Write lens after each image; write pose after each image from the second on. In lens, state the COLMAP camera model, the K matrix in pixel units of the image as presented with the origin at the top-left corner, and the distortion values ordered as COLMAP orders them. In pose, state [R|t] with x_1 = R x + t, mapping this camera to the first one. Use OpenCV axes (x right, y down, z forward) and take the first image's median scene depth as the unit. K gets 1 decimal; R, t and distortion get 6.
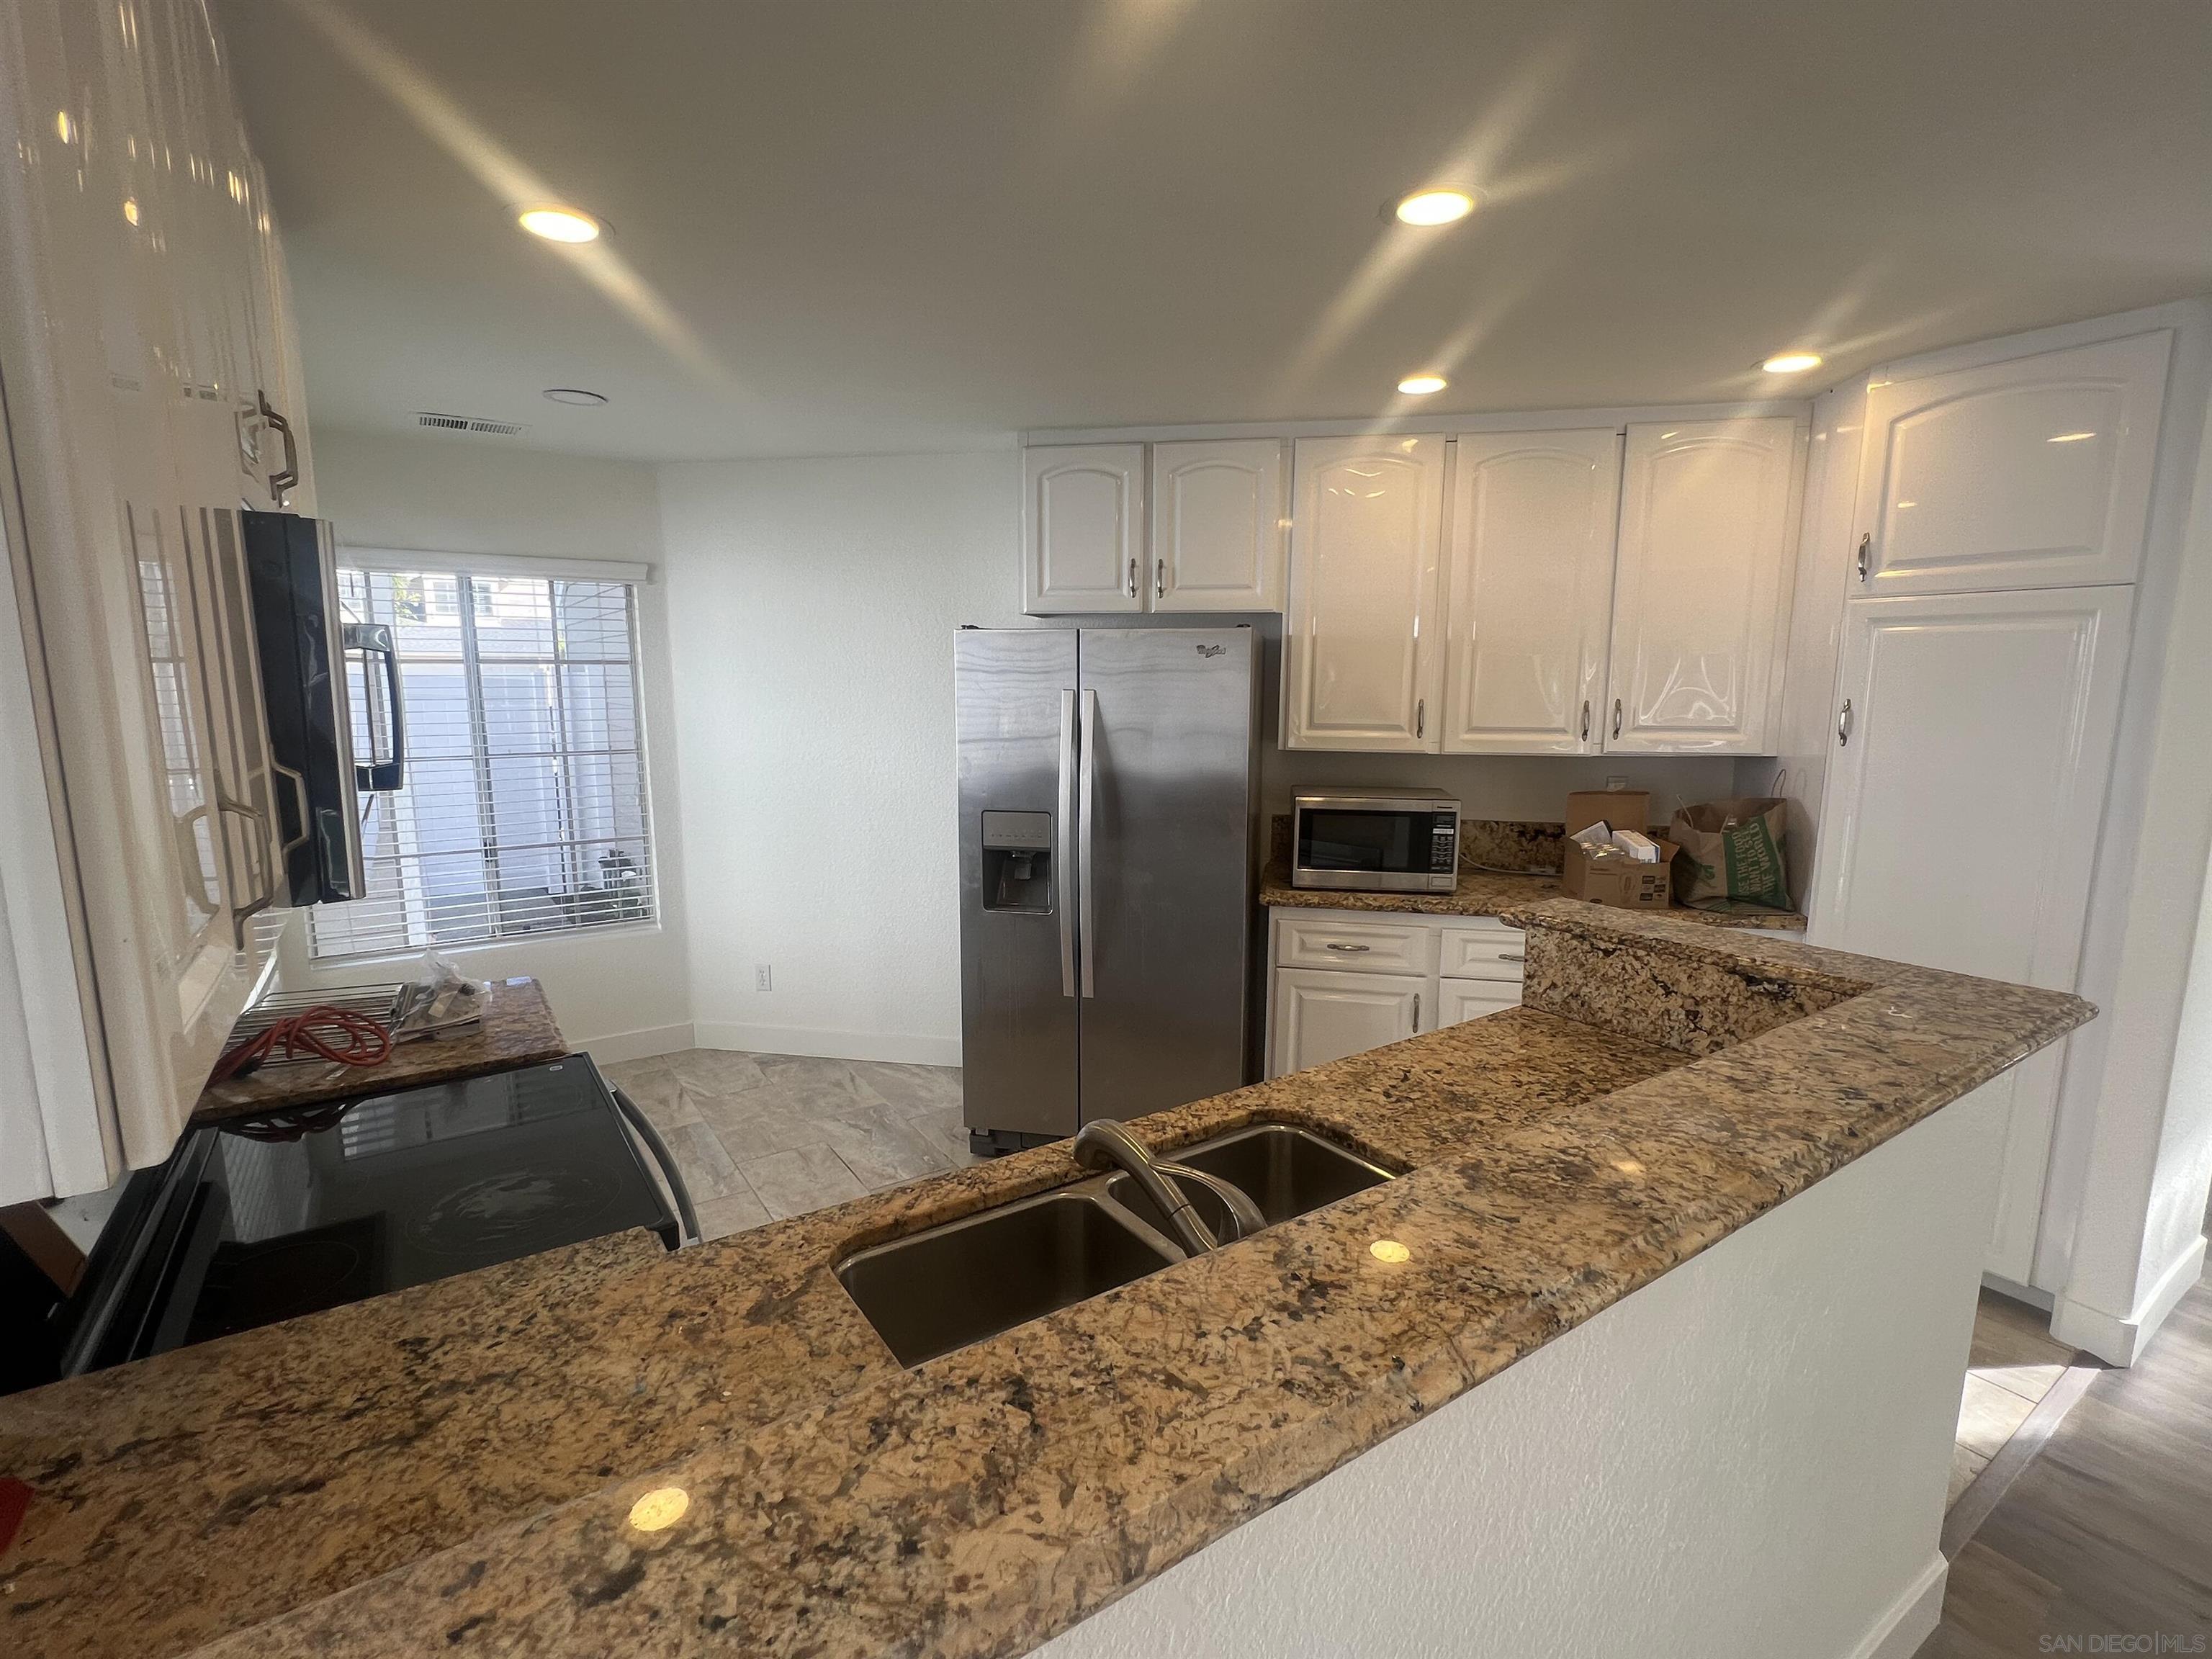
lens RADIAL K [[1026.4, 0, 1107.8], [0, 1026.4, 833.4], [0, 0, 1]] dist [0.001027, -0.000097]
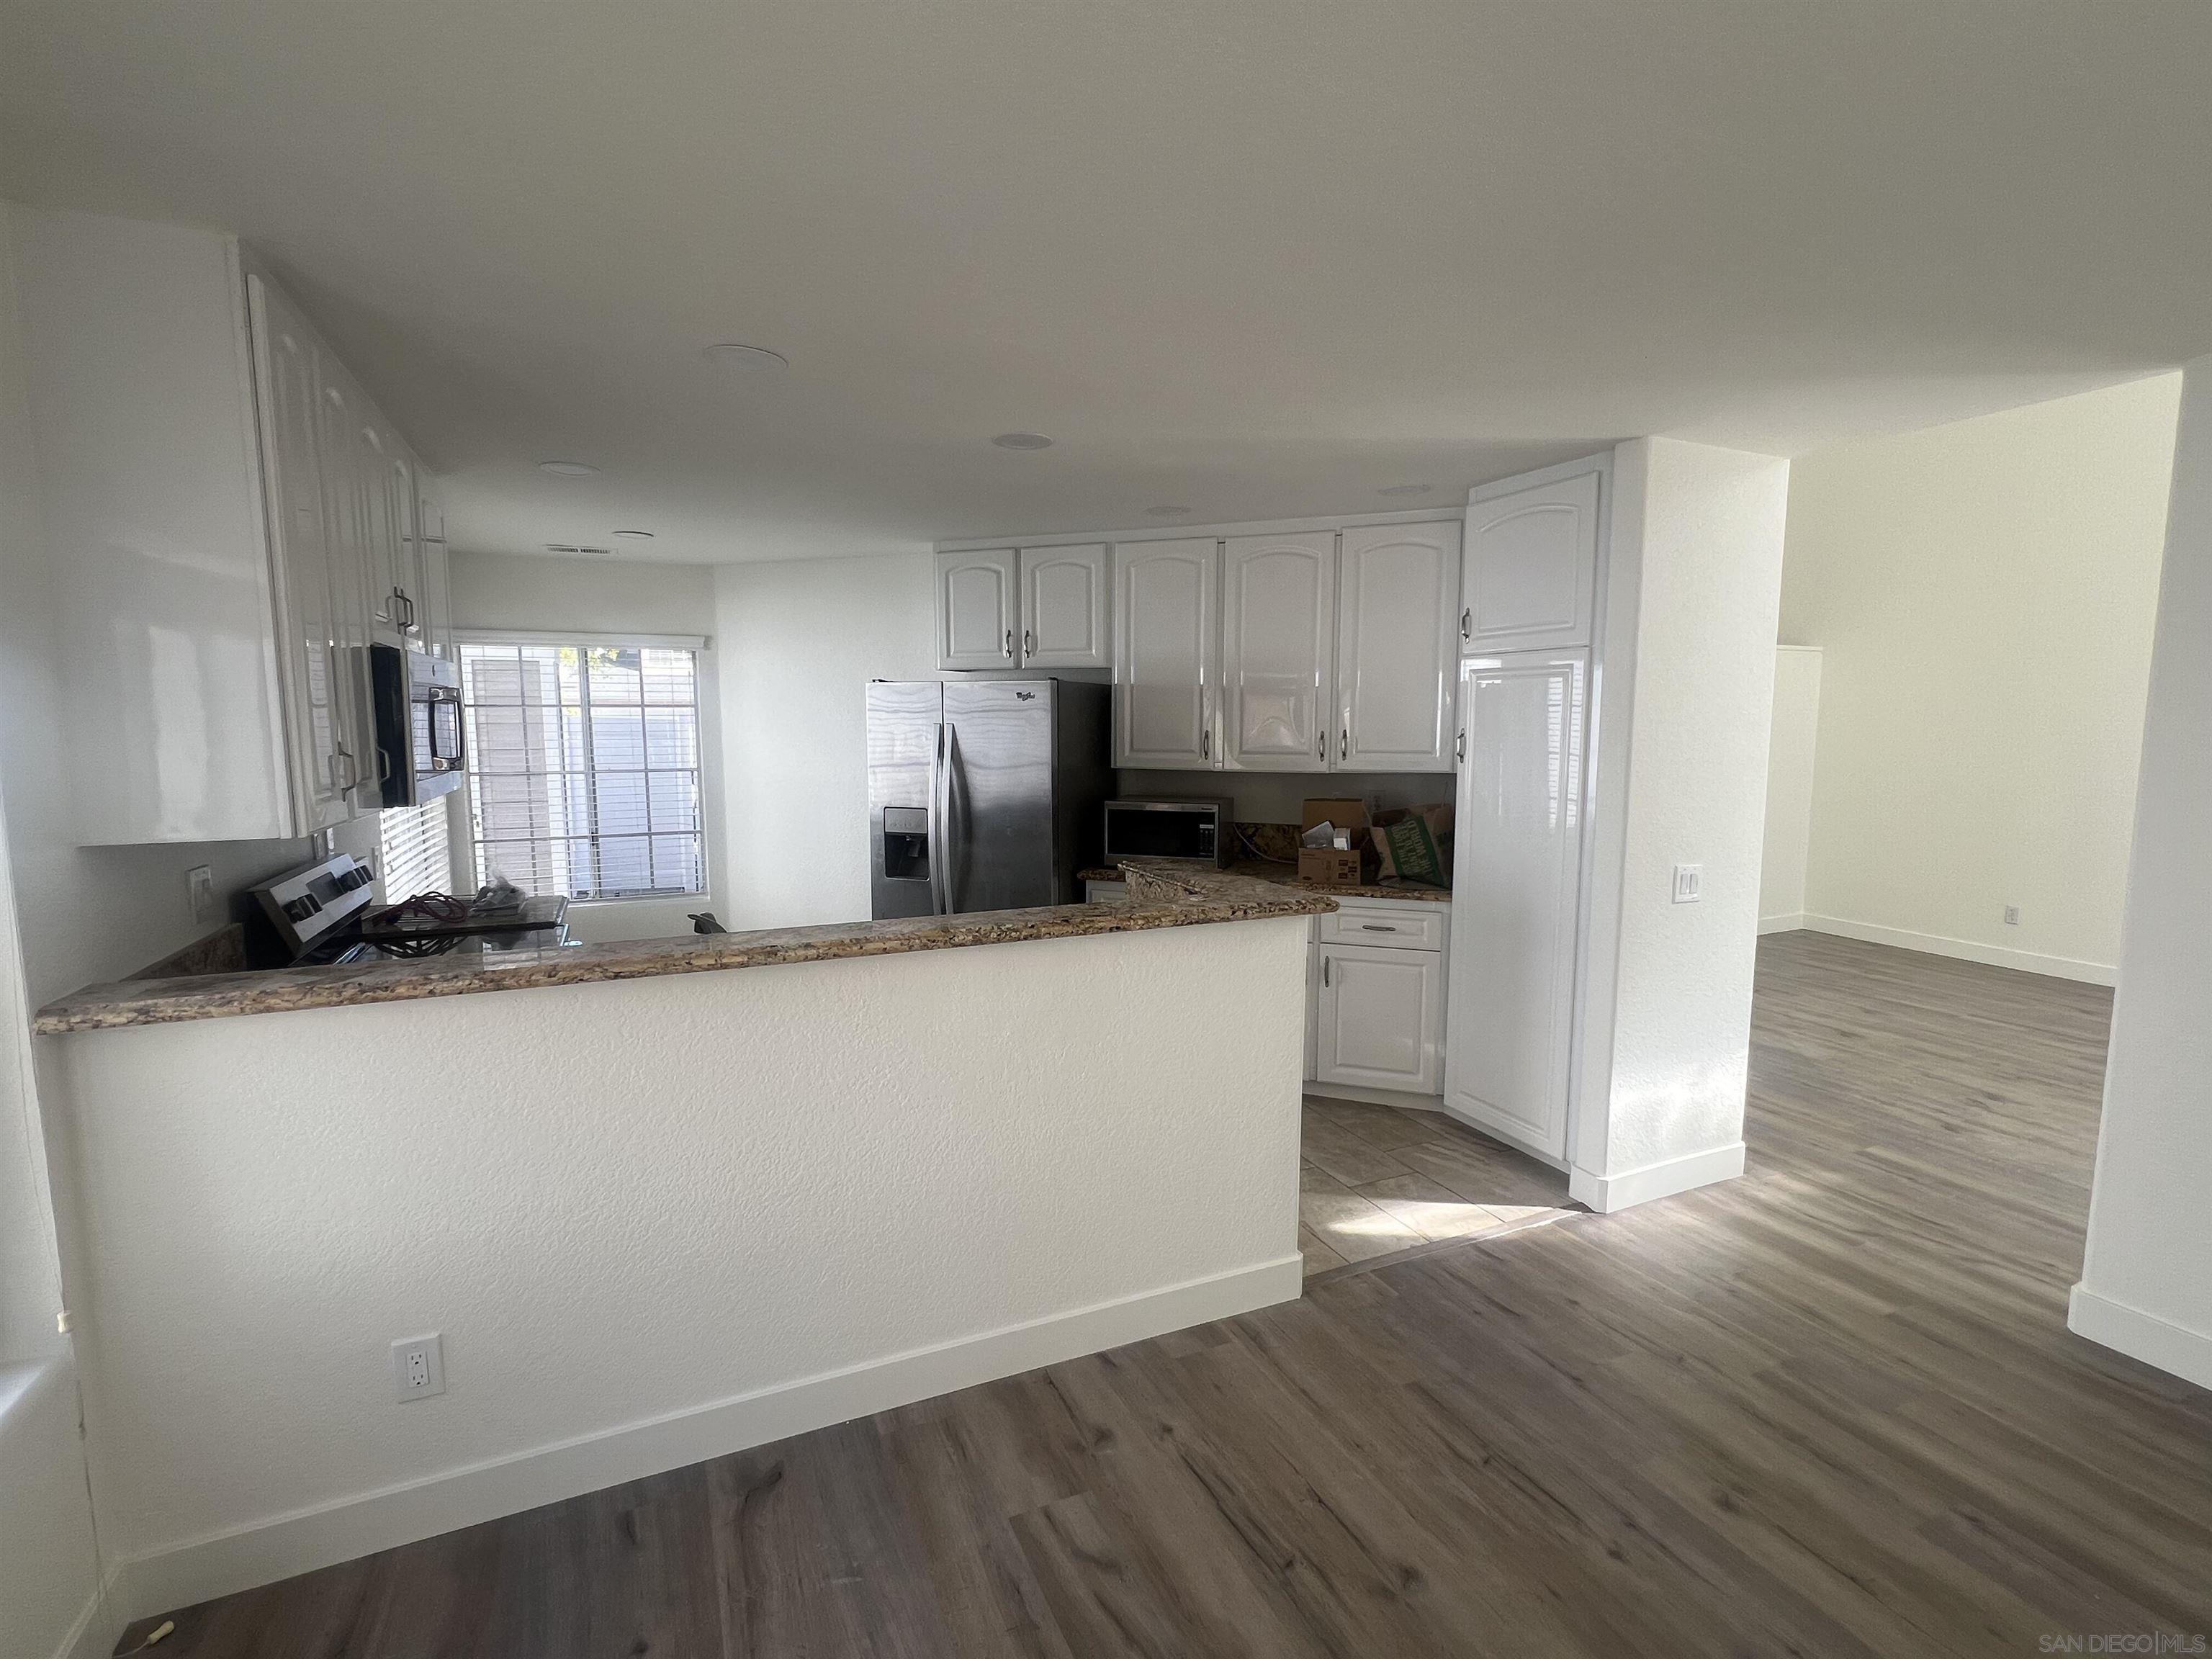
lens RADIAL K [[1026.4, 0, 1101.2], [0, 1026.4, 831.7], [0, 0, 1]] dist [0.001027, -0.000097]
pose [[0.985602, 0.015771, -0.168345, 0.410530], [-0.022611, 0.998992, -0.038789, 0.059342], [0.167564, 0.042037, 0.984965, -0.355373]]
